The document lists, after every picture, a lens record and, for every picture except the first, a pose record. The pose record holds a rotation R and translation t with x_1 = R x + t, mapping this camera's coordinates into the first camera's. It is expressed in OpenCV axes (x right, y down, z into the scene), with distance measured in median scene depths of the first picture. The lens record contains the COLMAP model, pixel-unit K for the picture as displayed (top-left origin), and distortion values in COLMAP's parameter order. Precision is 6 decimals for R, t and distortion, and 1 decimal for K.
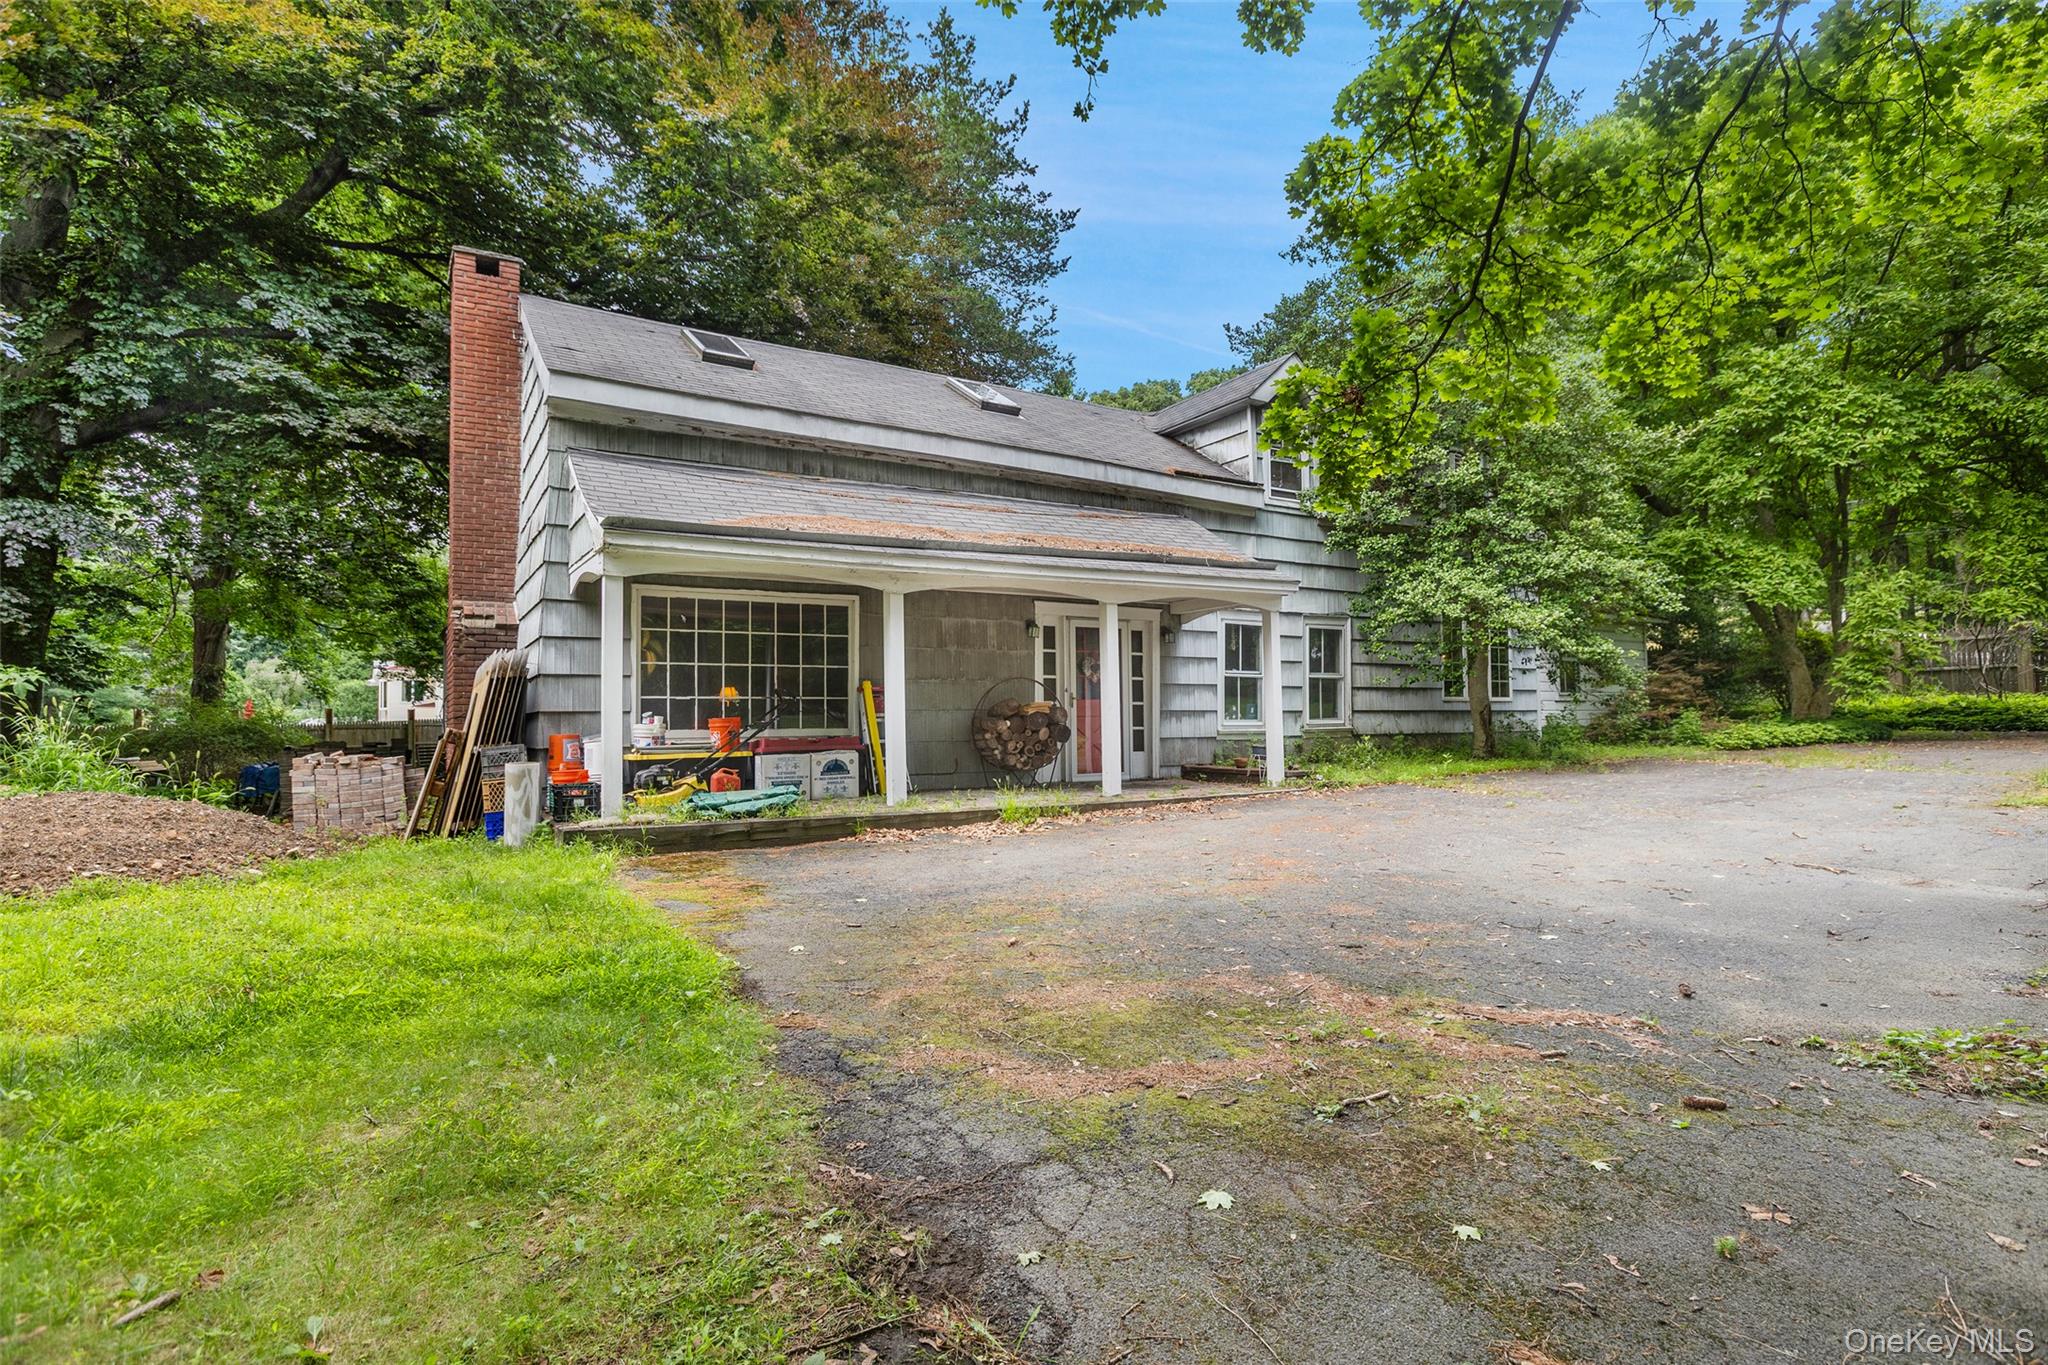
lens RADIAL K [[1027.7, 0, 1024.0], [0, 1027.7, 682.5], [0, 0, 1]] dist [0.001589, 0.000501]
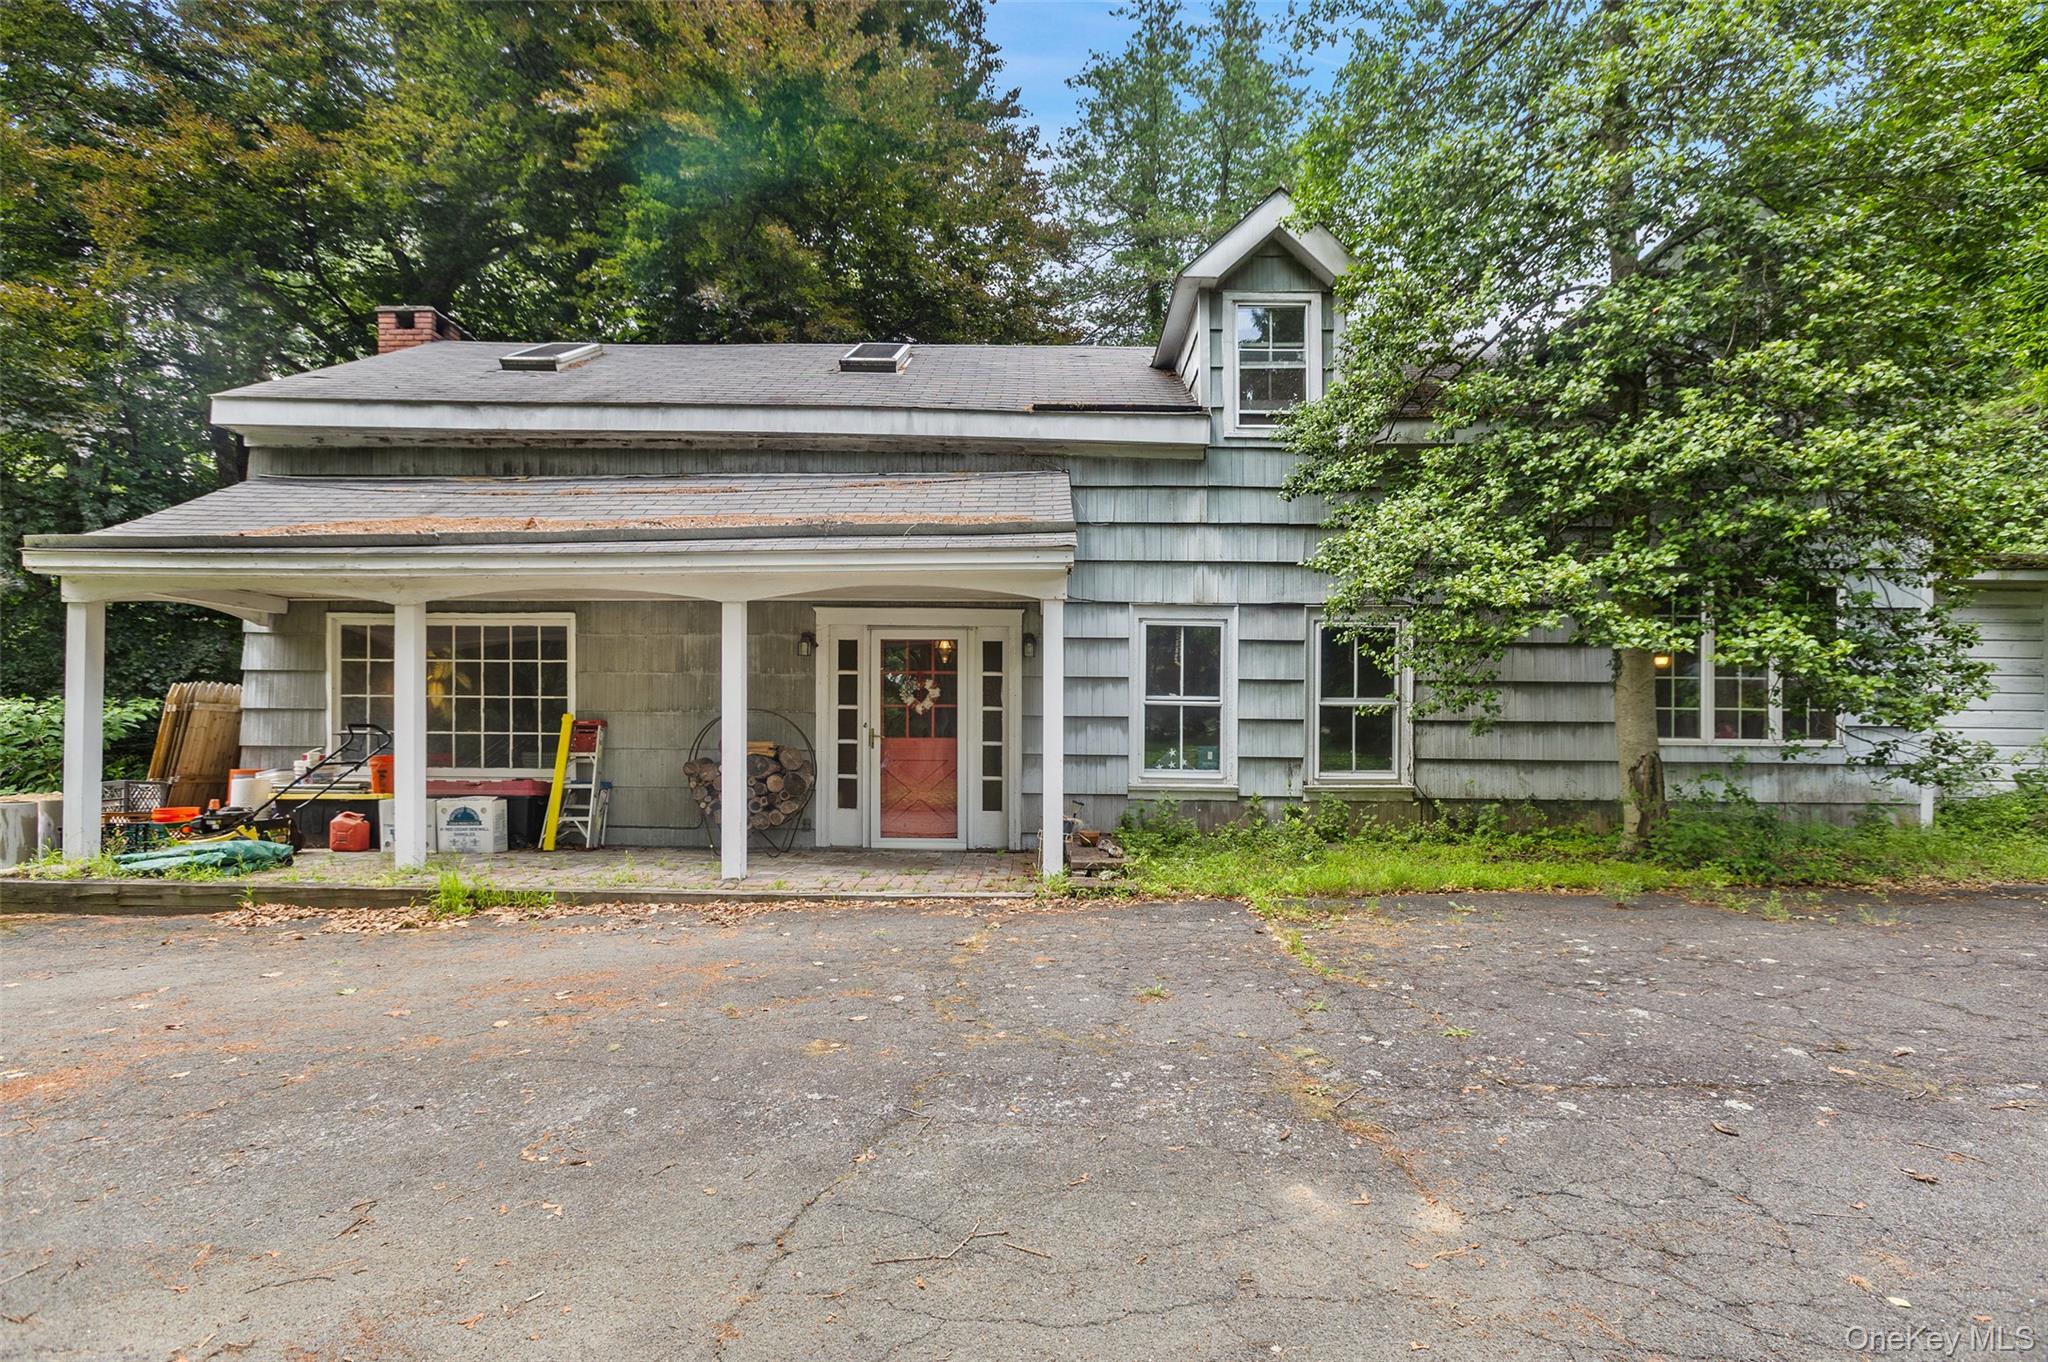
lens RADIAL K [[970.4, 0, 1017.8], [0, 970.4, 735.7], [0, 0, 1]] dist [-0.002706, -0.000005]
pose [[0.846588, 0.007296, -0.532198, 0.482660], [0.003552, 0.999806, 0.019357, 0.001720], [0.532236, -0.018278, 0.846398, 0.440148]]
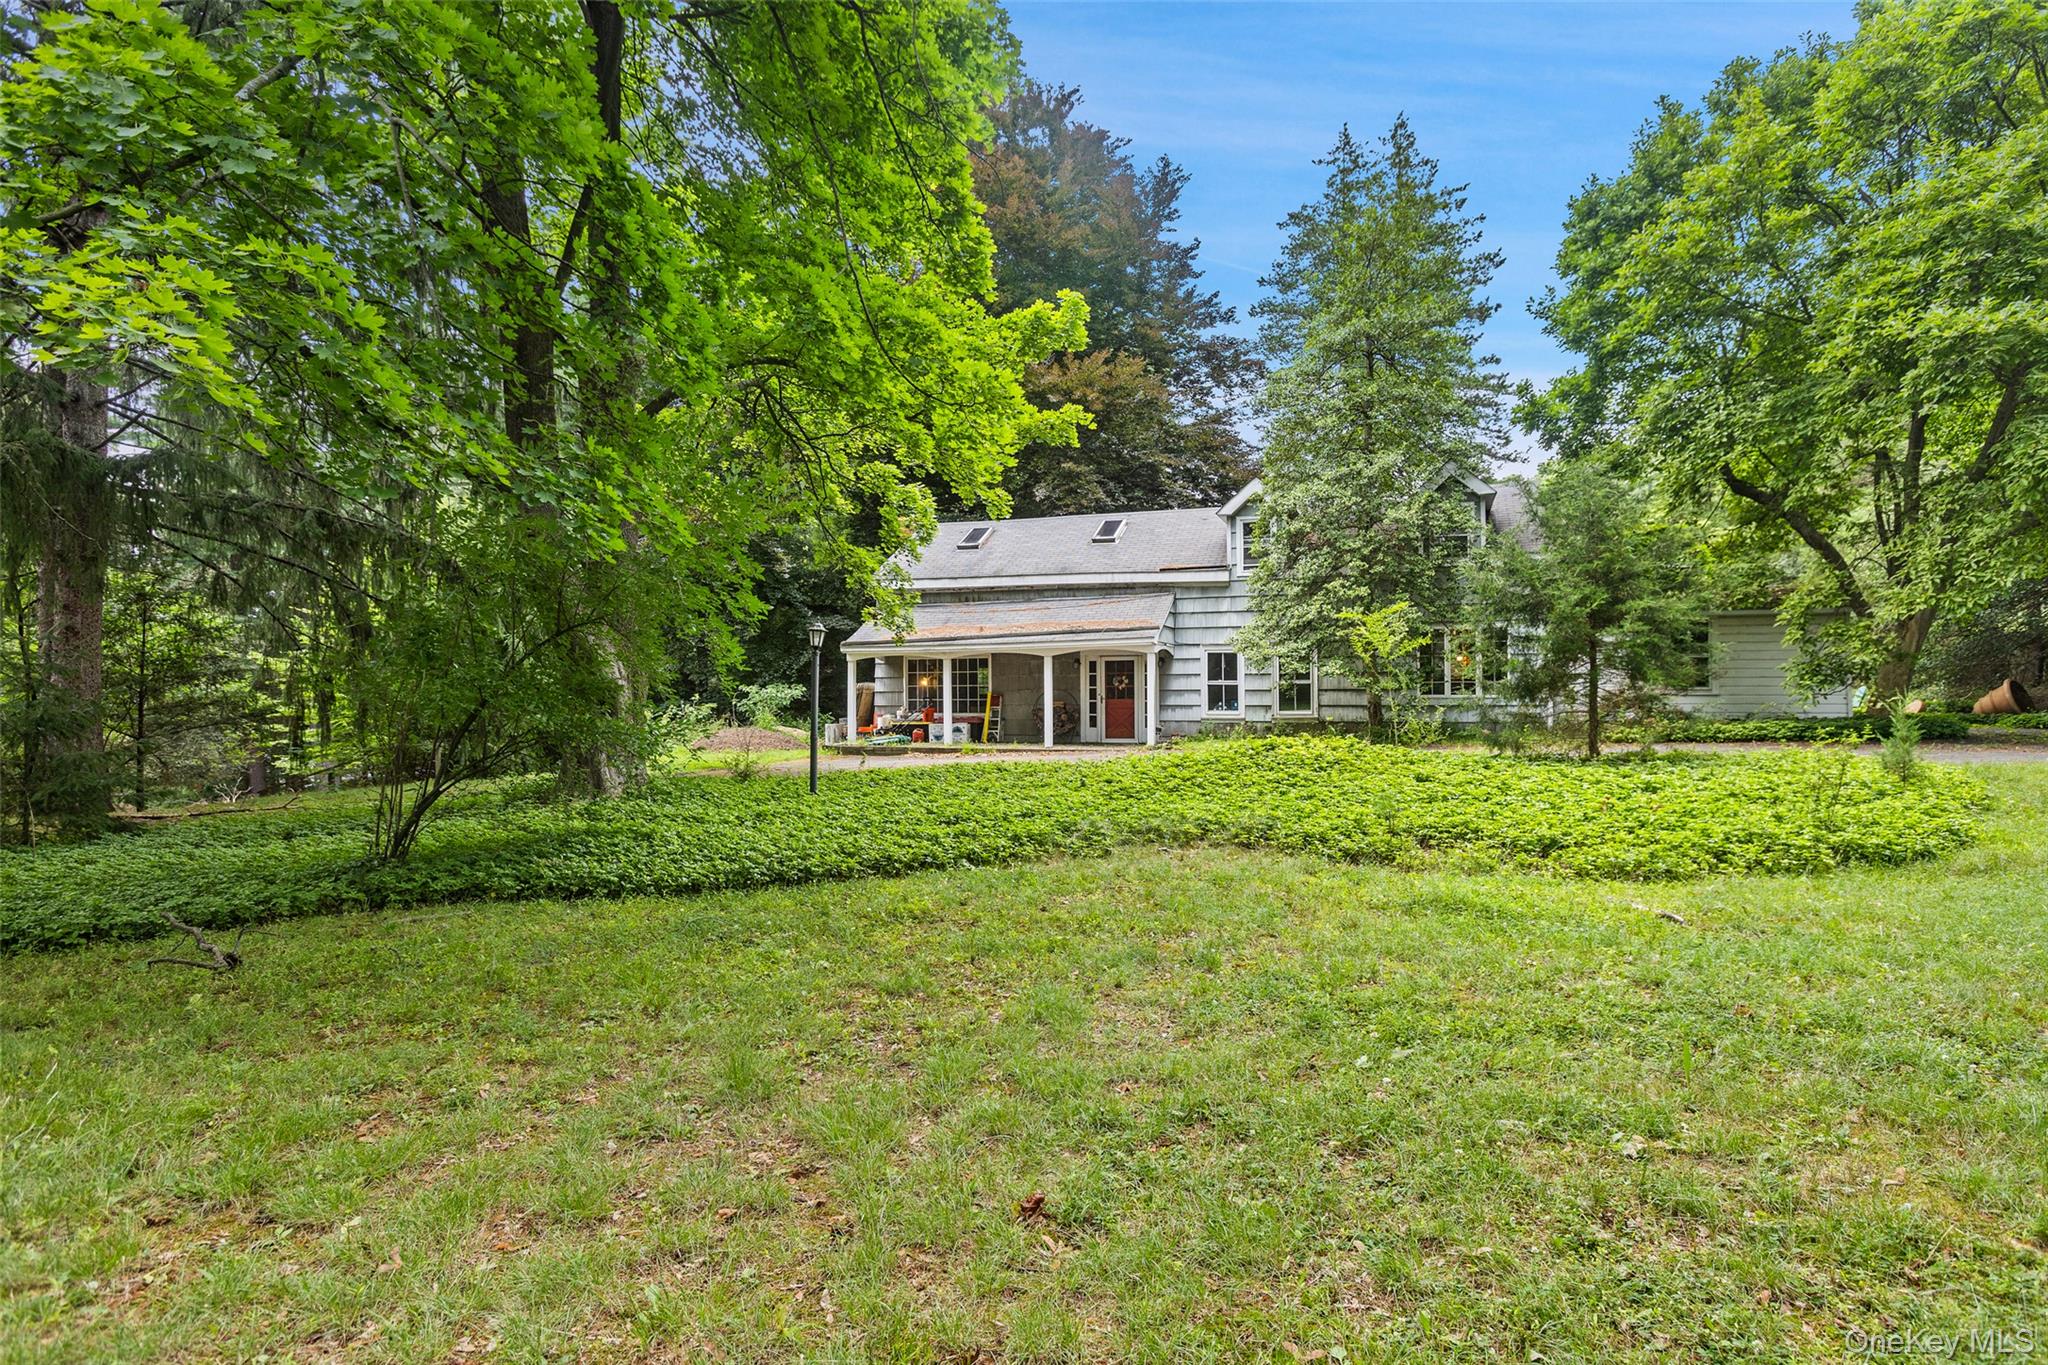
lens RADIAL K [[1225.7, 0, 1024.0], [0, 1225.7, 682.5], [0, 0, 1]] dist [-0.001770, -0.000501]
pose [[0.634552, -0.009240, -0.772825, 1.612954], [0.024813, 0.999657, 0.008421, -0.035199], [0.772482, -0.024520, 0.634563, -0.512667]]
